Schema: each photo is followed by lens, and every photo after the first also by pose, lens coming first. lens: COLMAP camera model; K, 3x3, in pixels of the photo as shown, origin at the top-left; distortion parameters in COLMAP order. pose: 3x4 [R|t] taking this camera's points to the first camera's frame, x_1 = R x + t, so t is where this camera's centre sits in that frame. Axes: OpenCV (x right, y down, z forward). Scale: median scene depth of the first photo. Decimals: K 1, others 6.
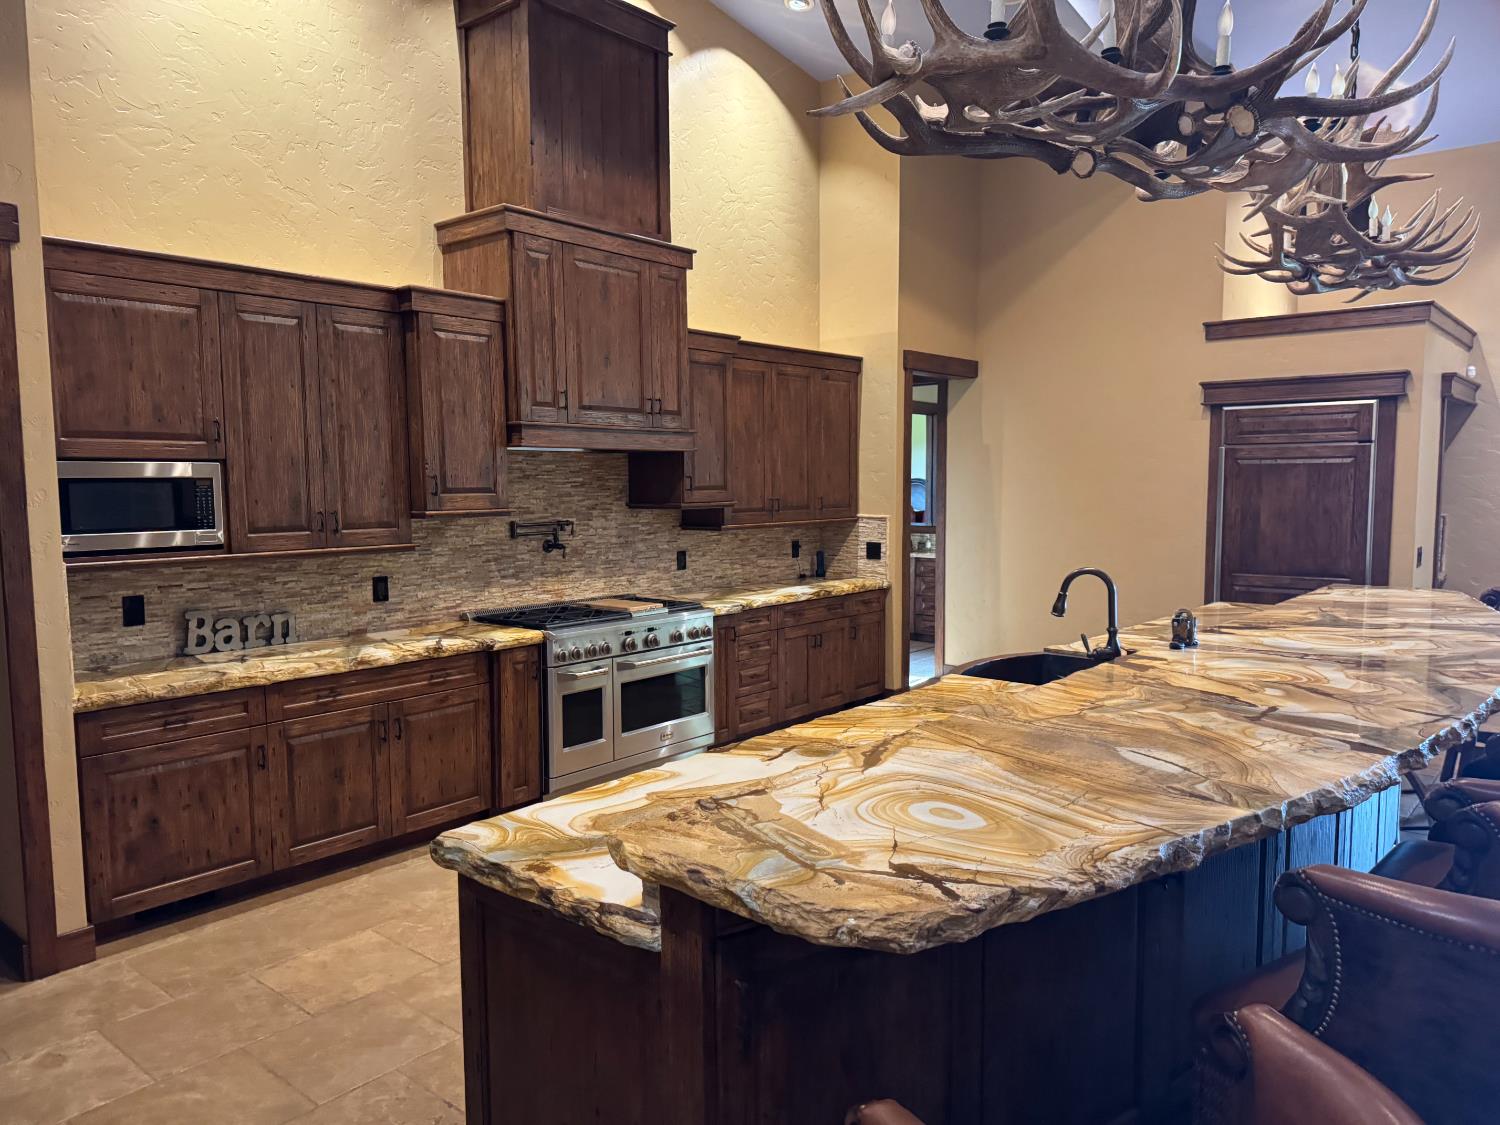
lens RADIAL K [[1085.7, 0, 753.4], [0, 1085.7, 583.8], [0, 0, 1]] dist [0.107451, -0.159145]
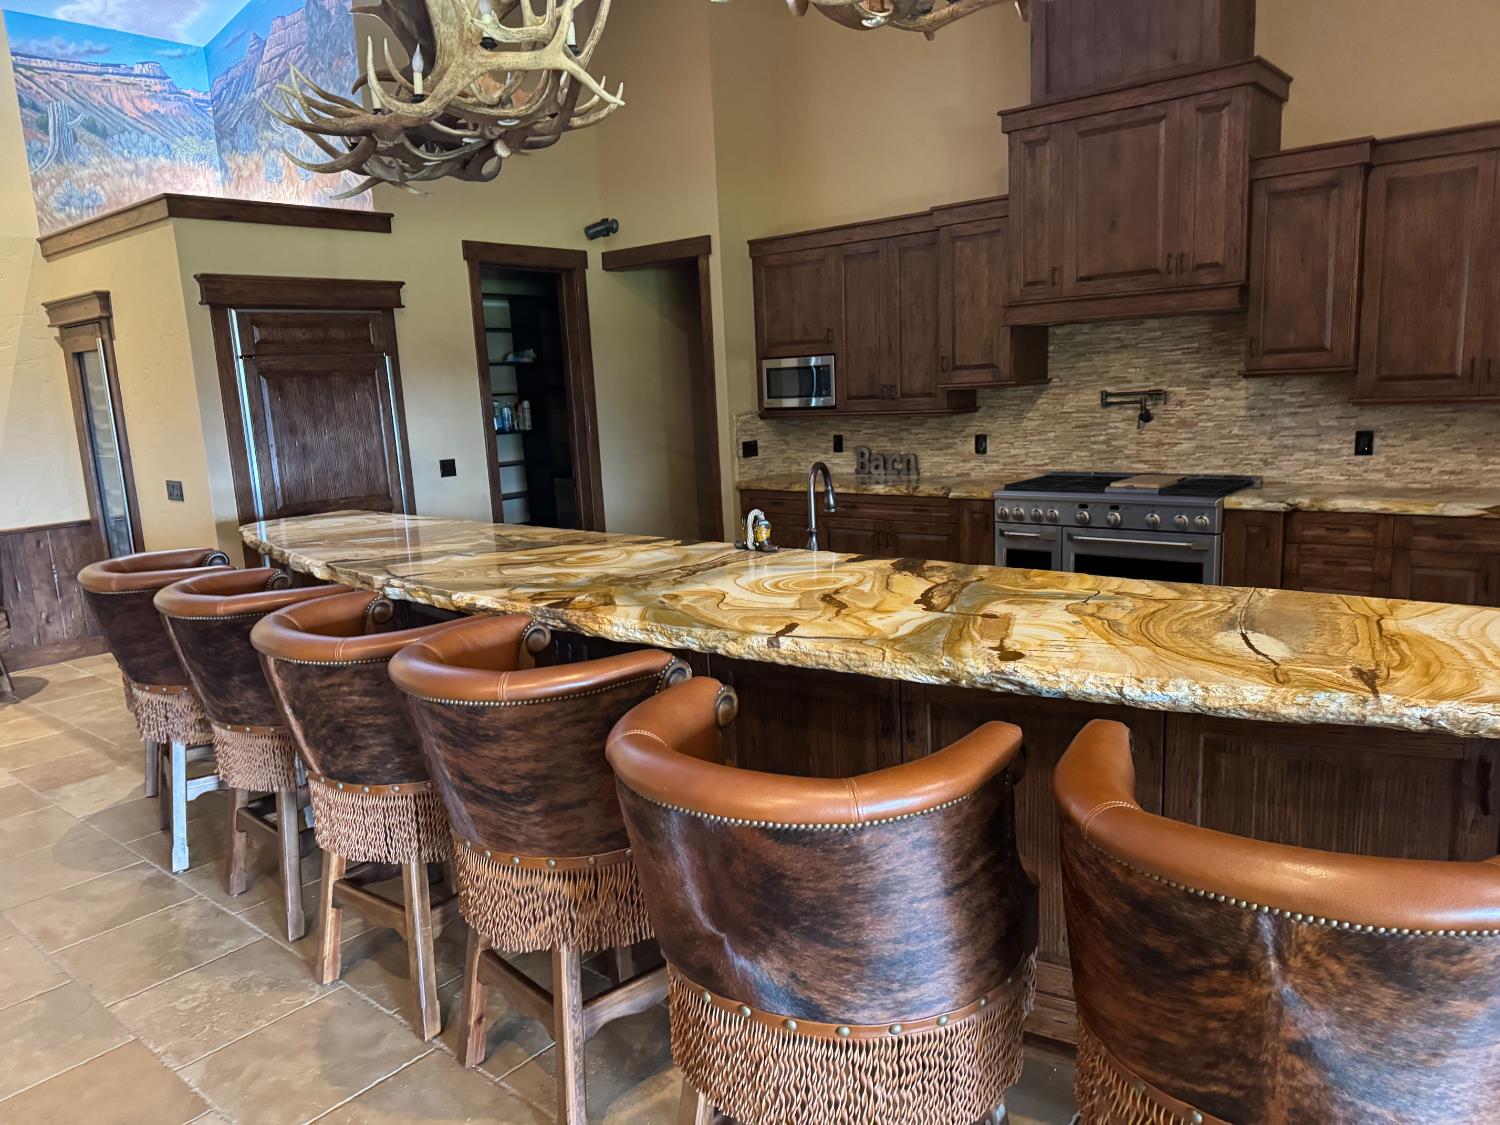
lens RADIAL K [[1085.7, 0, 753.4], [0, 1085.7, 583.8], [0, 0, 1]] dist [0.107451, -0.159145]
pose [[-0.016163, 0.201161, -0.979425, 1.612476], [-0.044575, 0.978434, 0.201693, -0.137503], [0.998875, 0.046918, -0.006848, 1.266154]]
